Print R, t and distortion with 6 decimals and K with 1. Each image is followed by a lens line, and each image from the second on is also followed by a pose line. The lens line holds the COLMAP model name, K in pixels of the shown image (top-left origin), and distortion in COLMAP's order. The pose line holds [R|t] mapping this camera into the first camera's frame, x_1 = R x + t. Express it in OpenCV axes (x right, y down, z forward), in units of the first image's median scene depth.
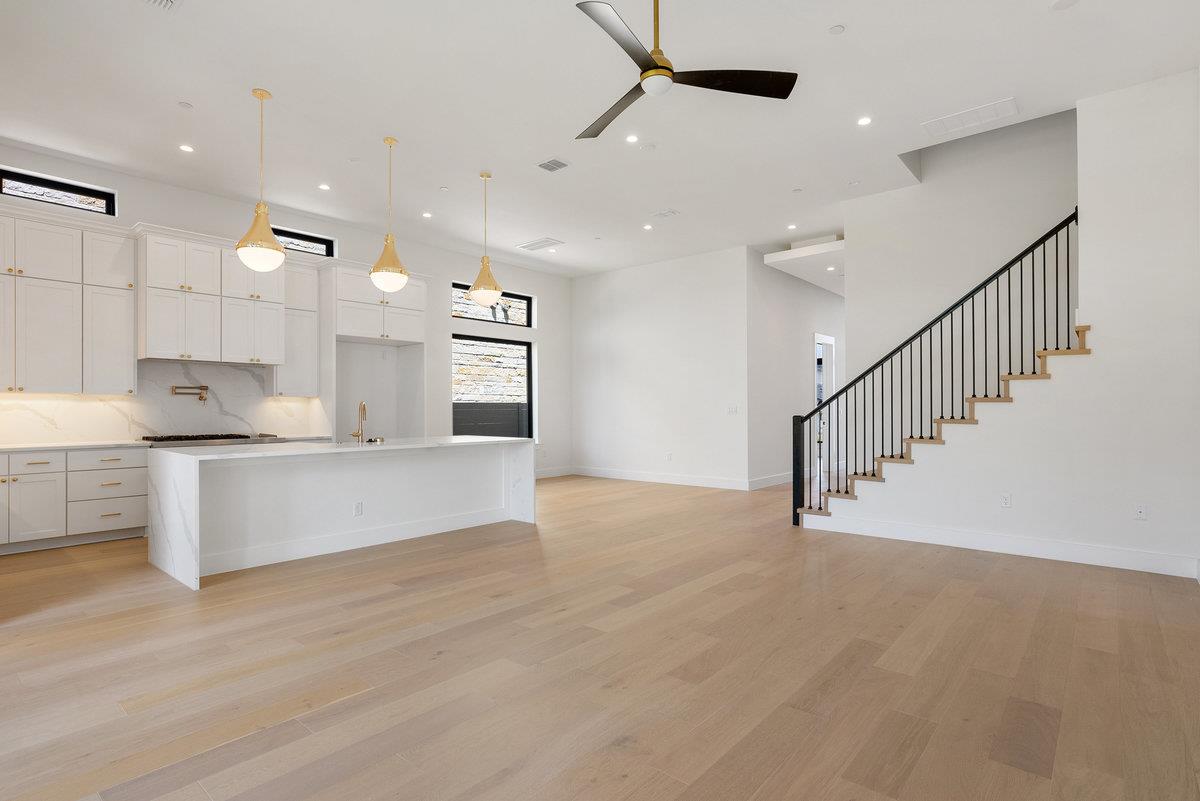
lens RADIAL K [[582.8, 0, 603.0], [0, 582.8, 404.7], [0, 0, 1]] dist [-0.000919, -0.000061]
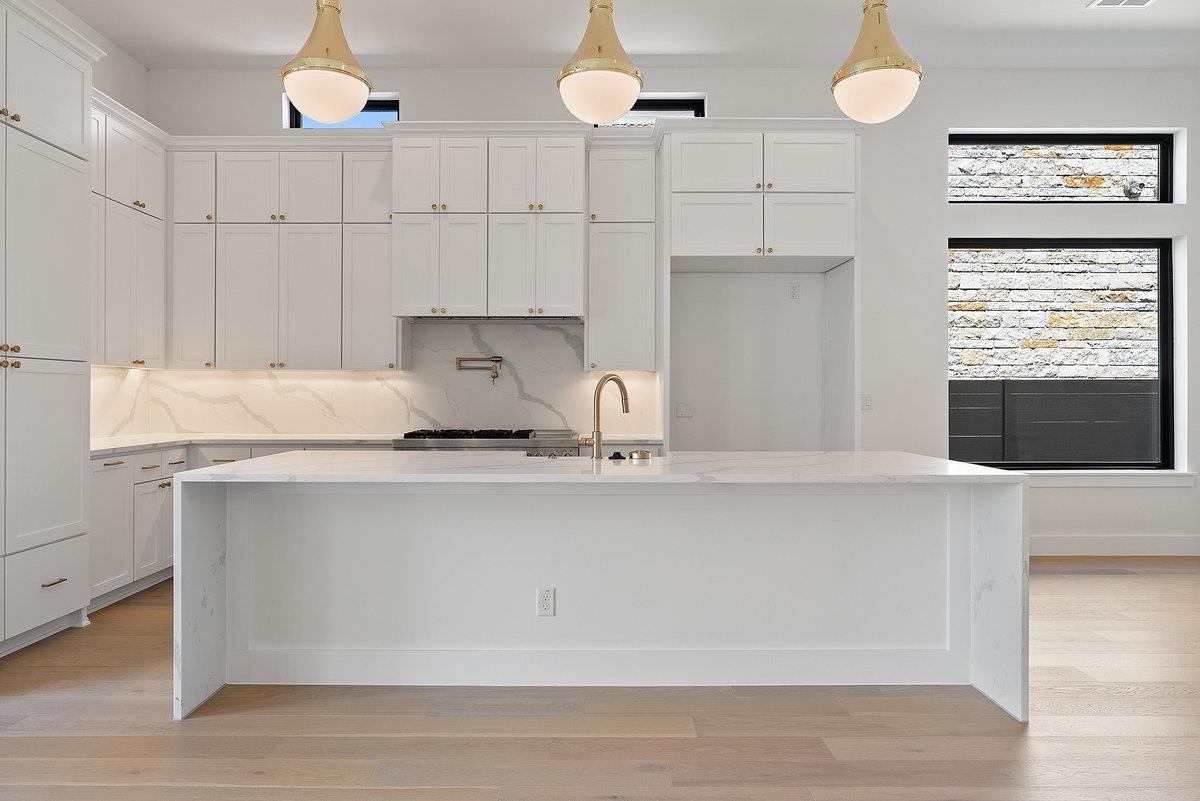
lens RADIAL K [[782.4, 0, 599.7], [0, 782.4, 396.7], [0, 0, 1]] dist [-0.000086, -0.000403]
pose [[0.653036, 0.004362, -0.757314, 0.063869], [0.003687, 0.999953, 0.008939, 0.006136], [0.757318, -0.008629, 0.652990, 0.477932]]
